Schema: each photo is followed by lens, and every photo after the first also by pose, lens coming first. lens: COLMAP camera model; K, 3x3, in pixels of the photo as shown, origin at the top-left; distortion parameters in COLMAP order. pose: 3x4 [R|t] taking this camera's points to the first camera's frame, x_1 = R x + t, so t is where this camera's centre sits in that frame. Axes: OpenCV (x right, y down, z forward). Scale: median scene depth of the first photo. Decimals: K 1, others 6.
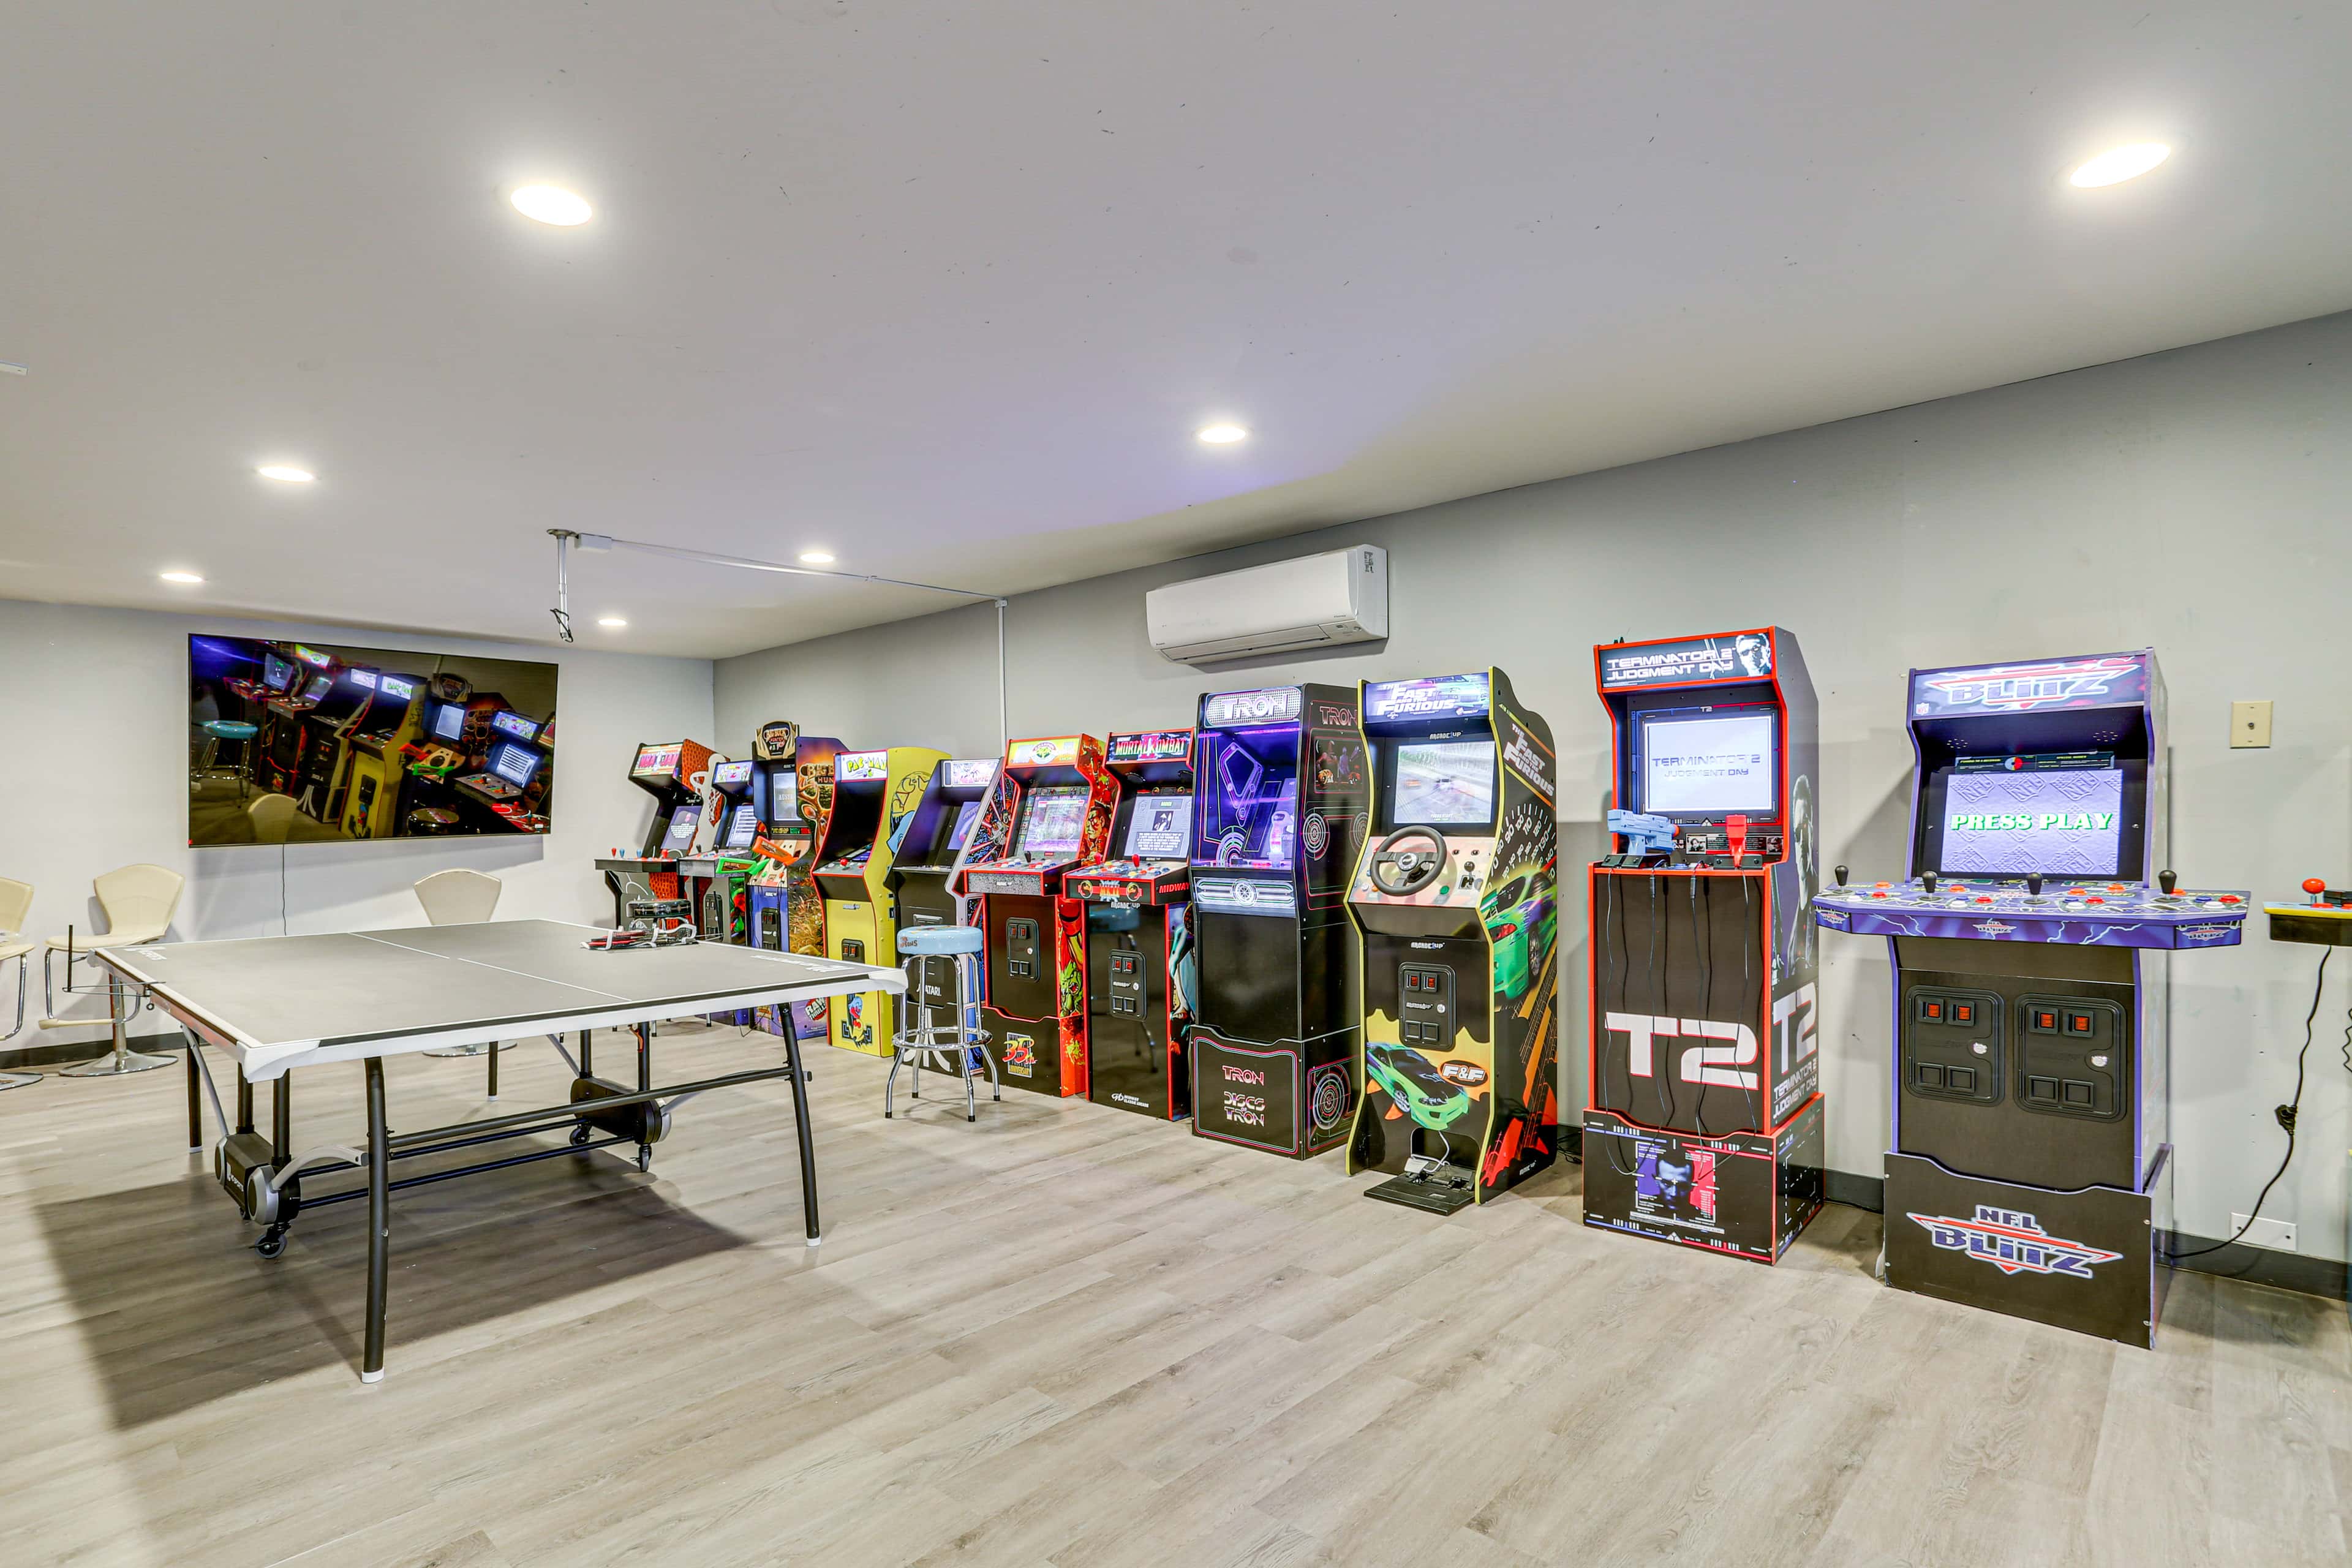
lens RADIAL K [[1224.4, 0, 1172.7], [0, 1224.4, 797.9], [0, 0, 1]] dist [-0.004058, -0.000102]
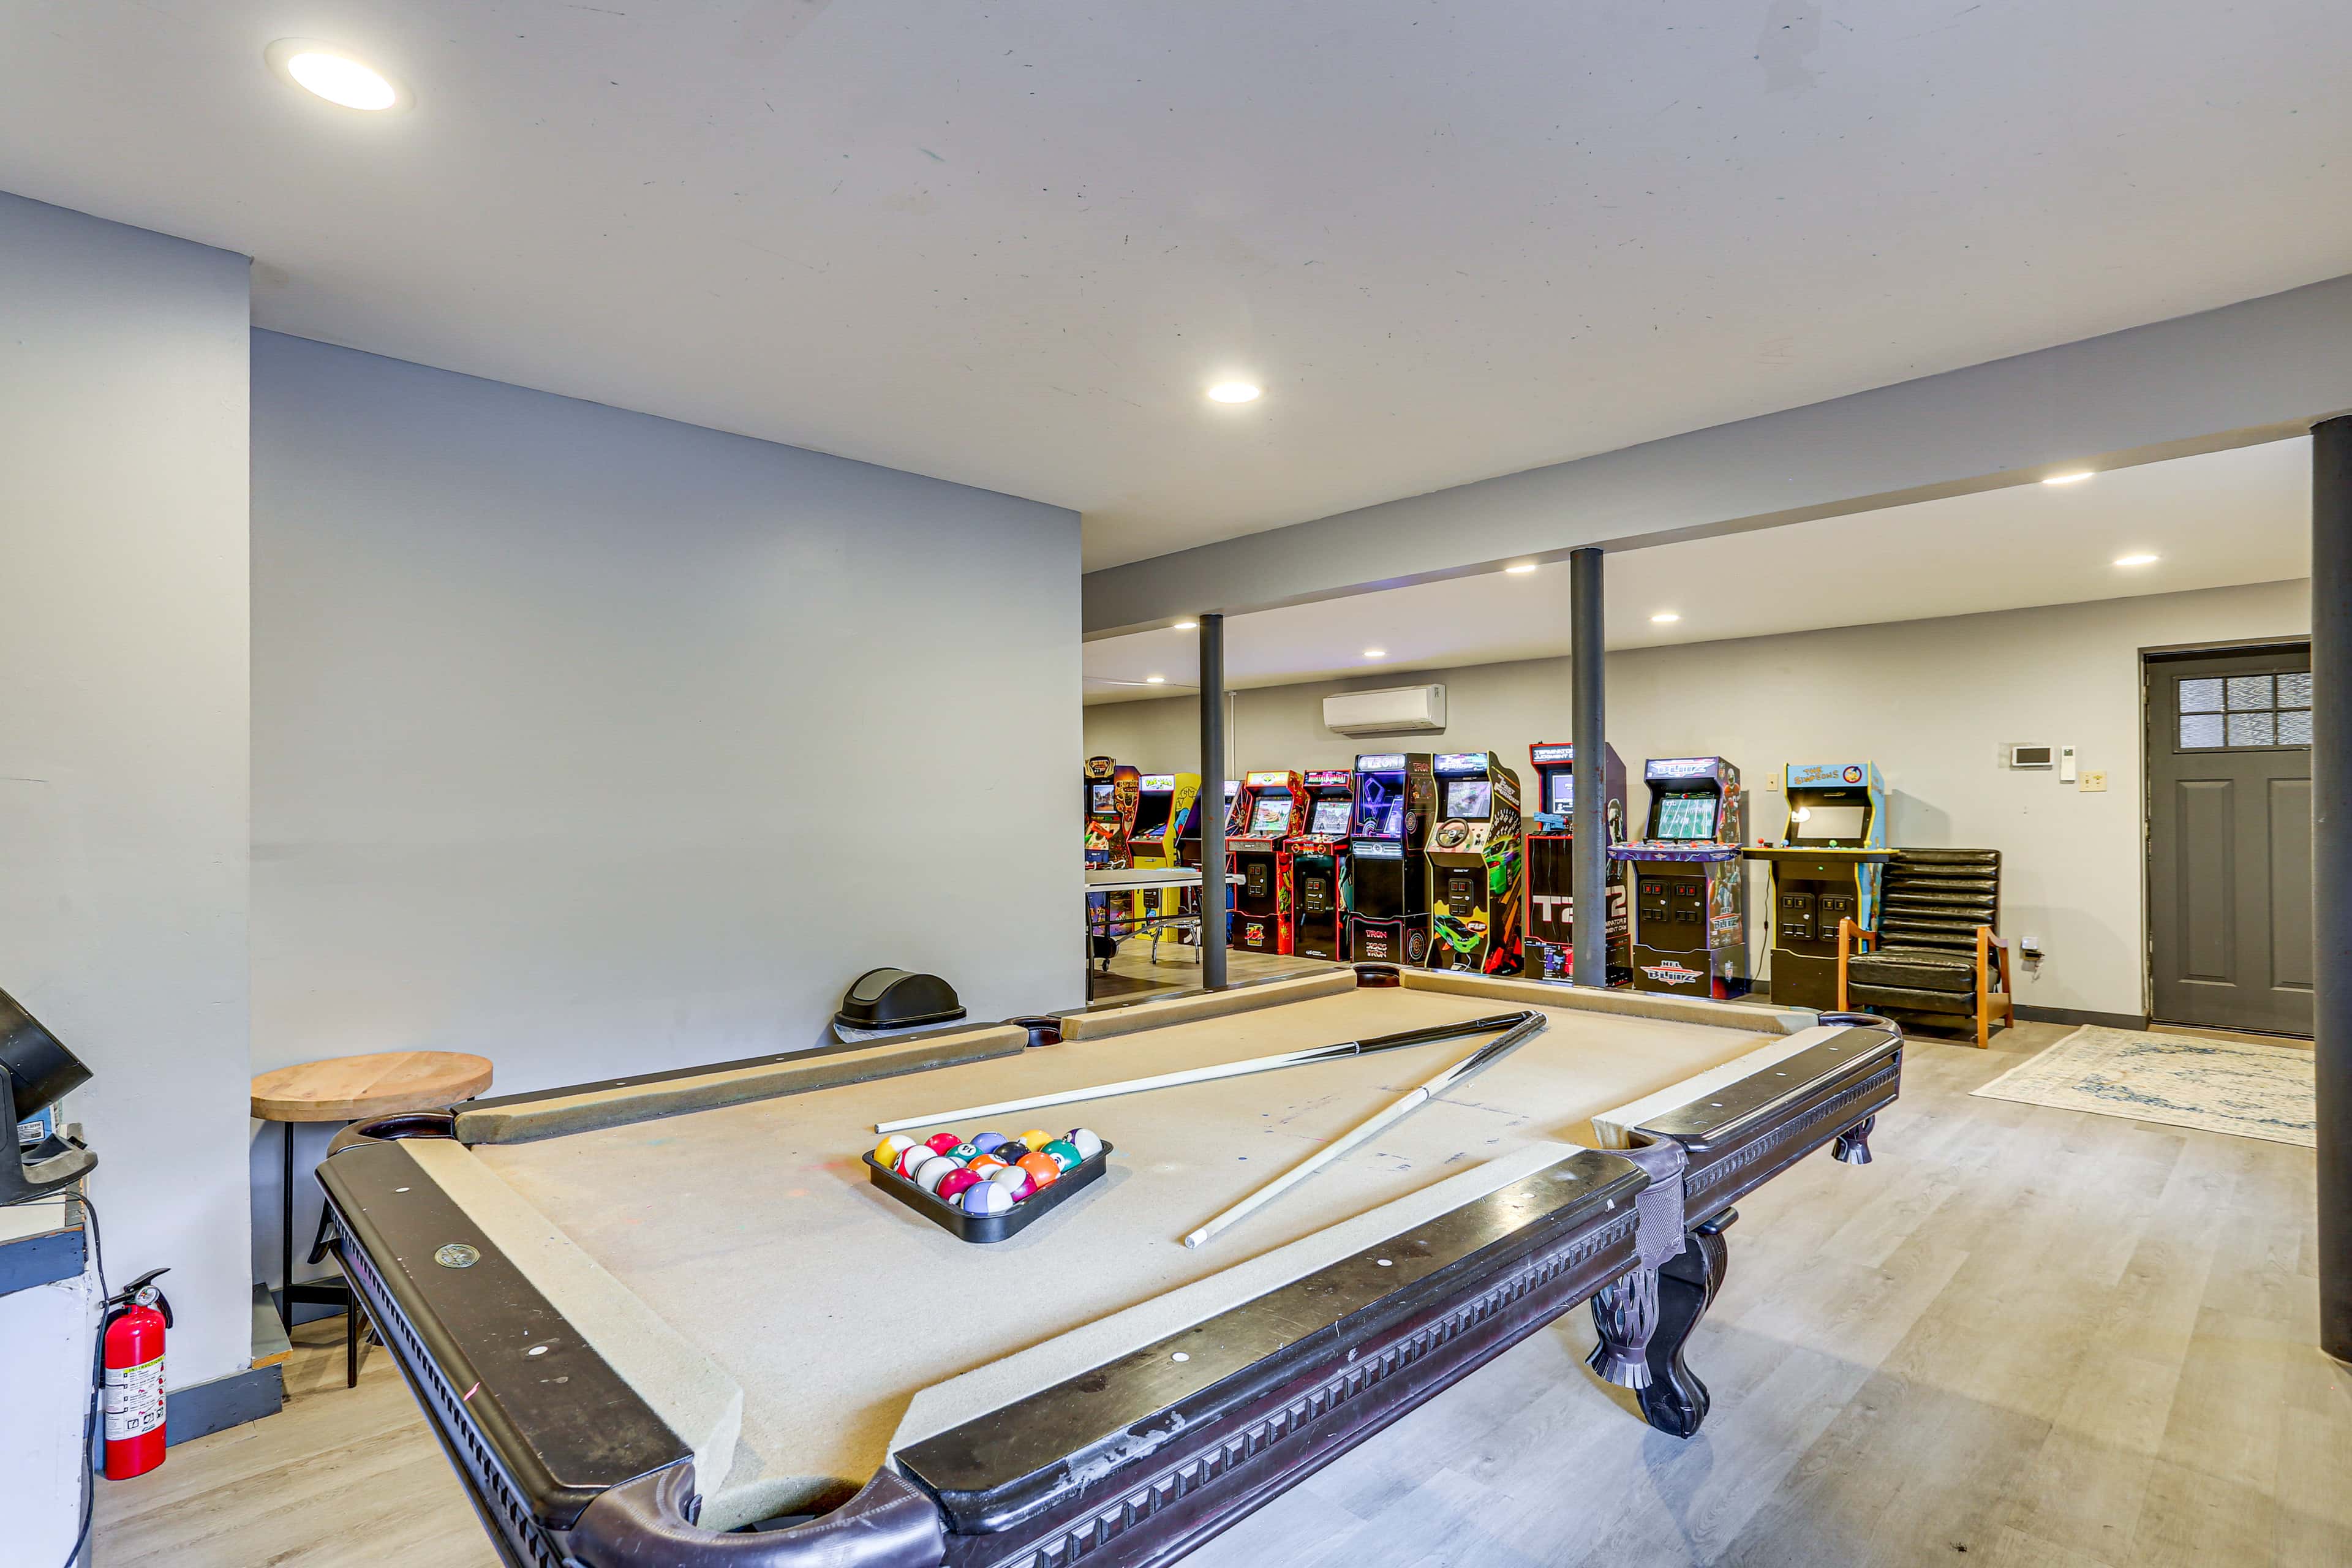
lens RADIAL K [[1079.2, 0, 1231.0], [0, 1079.2, 780.7], [0, 0, 1]] dist [0.001360, 0.000023]
pose [[0.999494, 0.006832, -0.031081, -0.141552], [-0.007161, 0.999919, -0.010479, -0.020366], [0.031007, 0.010696, 0.999462, -0.909807]]
